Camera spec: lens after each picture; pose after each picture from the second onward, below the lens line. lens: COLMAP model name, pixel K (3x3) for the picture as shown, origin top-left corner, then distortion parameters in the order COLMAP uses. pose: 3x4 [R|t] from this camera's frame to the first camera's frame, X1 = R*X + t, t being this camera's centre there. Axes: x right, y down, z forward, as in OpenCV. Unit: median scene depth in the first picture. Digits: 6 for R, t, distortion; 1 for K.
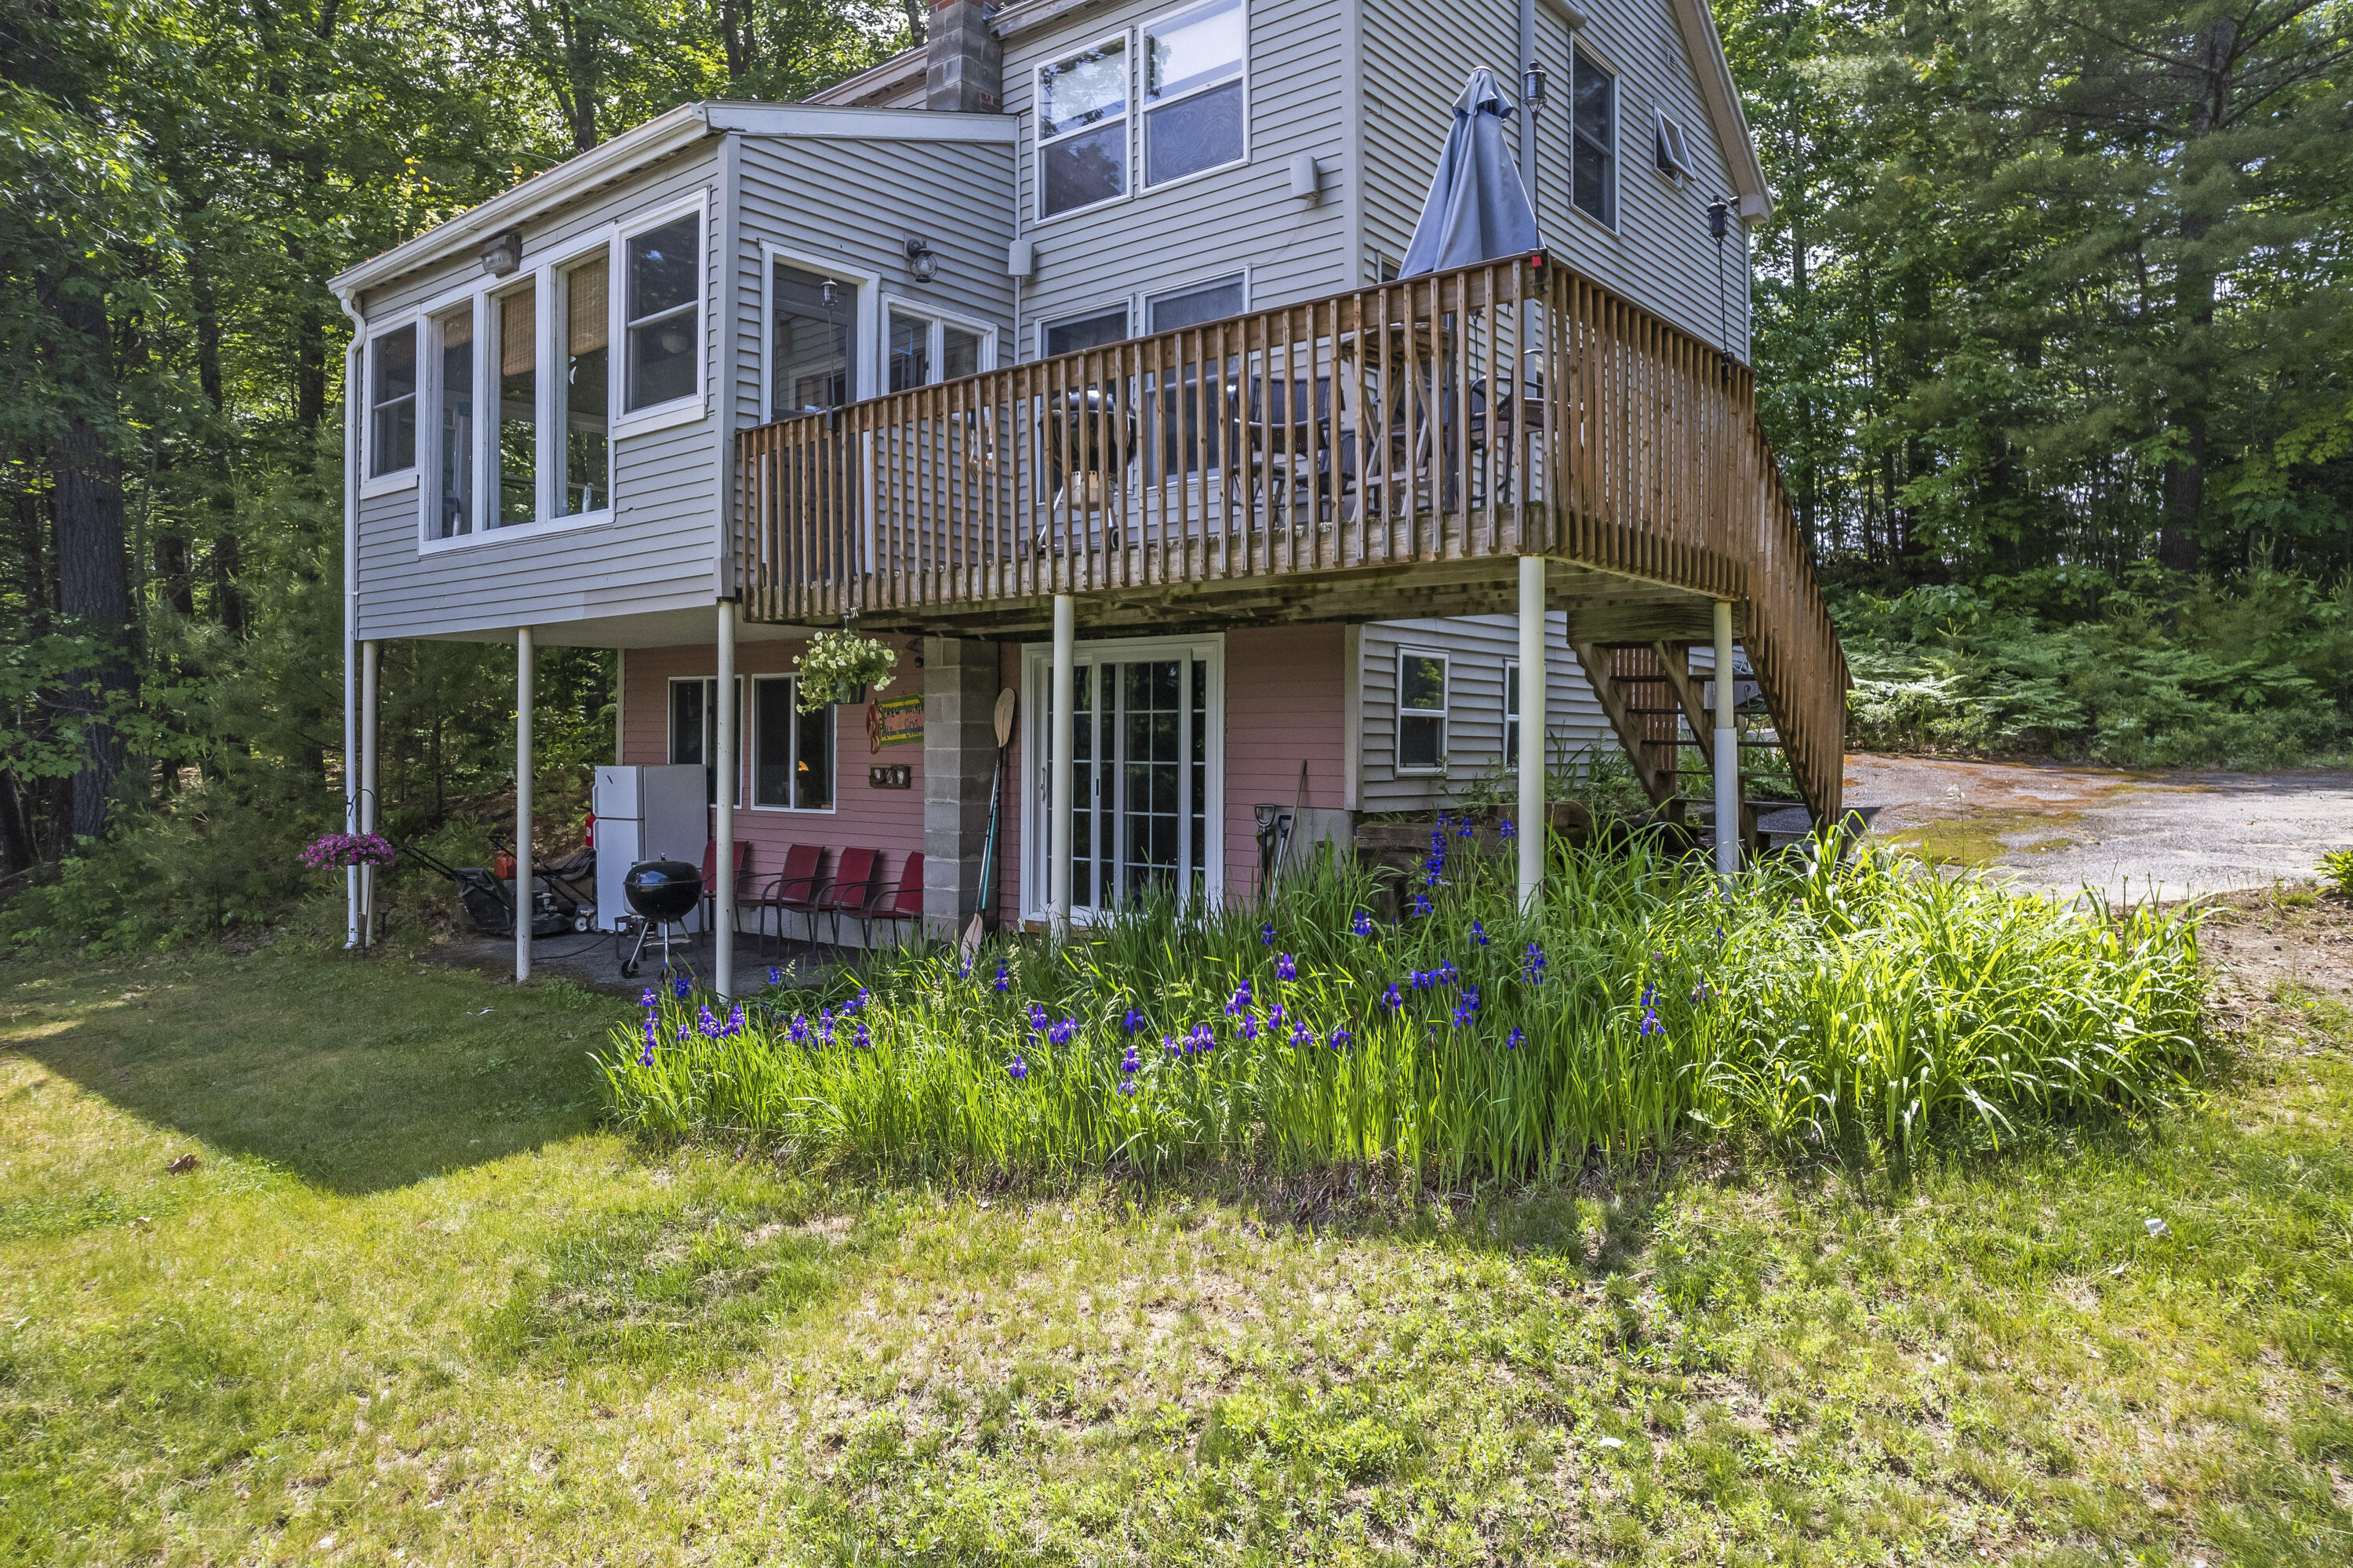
lens RADIAL K [[1520.0, 0, 1176.5], [0, 1520.0, 784.0], [0, 0, 1]] dist [-0.053510, 0.046070]
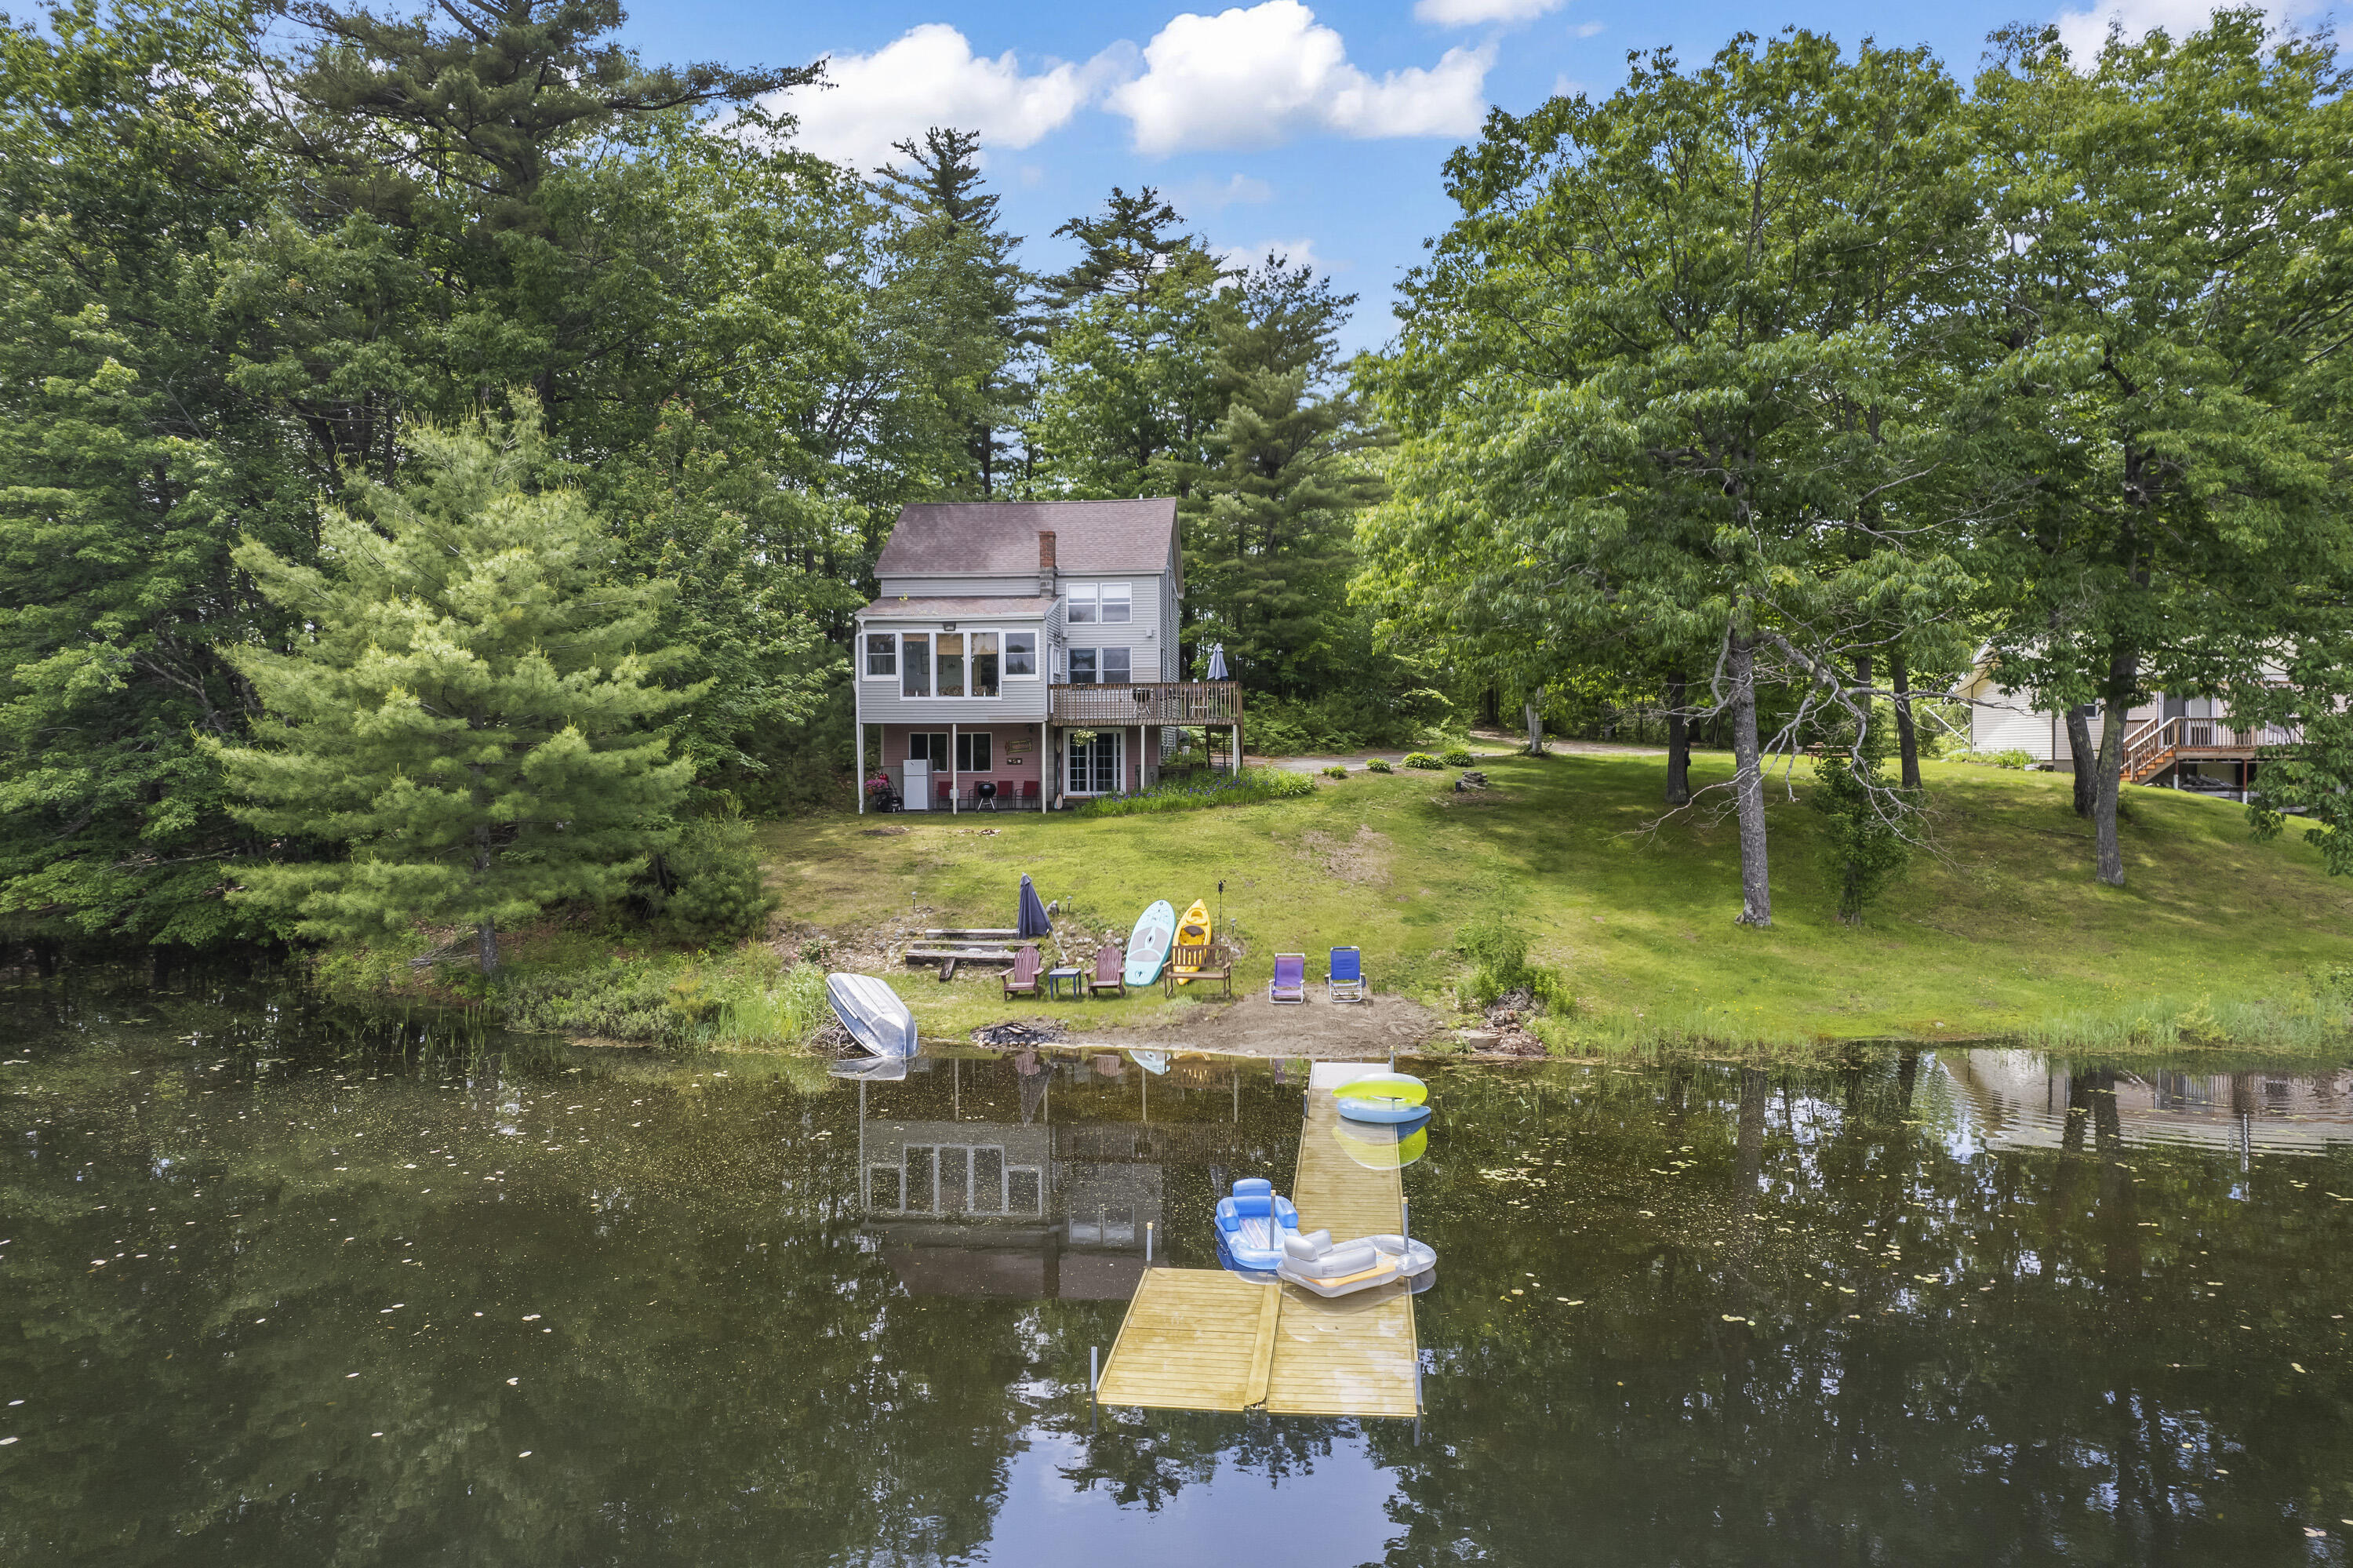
lens RADIAL K [[1520.0, 0, 1176.5], [0, 1520.0, 784.0], [0, 0, 1]] dist [-0.053510, 0.046070]
pose [[0.821563, -0.018821, 0.569808, -2.399514], [0.020437, 0.999785, 0.003557, 0.055599], [-0.569752, 0.008722, 0.821770, -2.764026]]
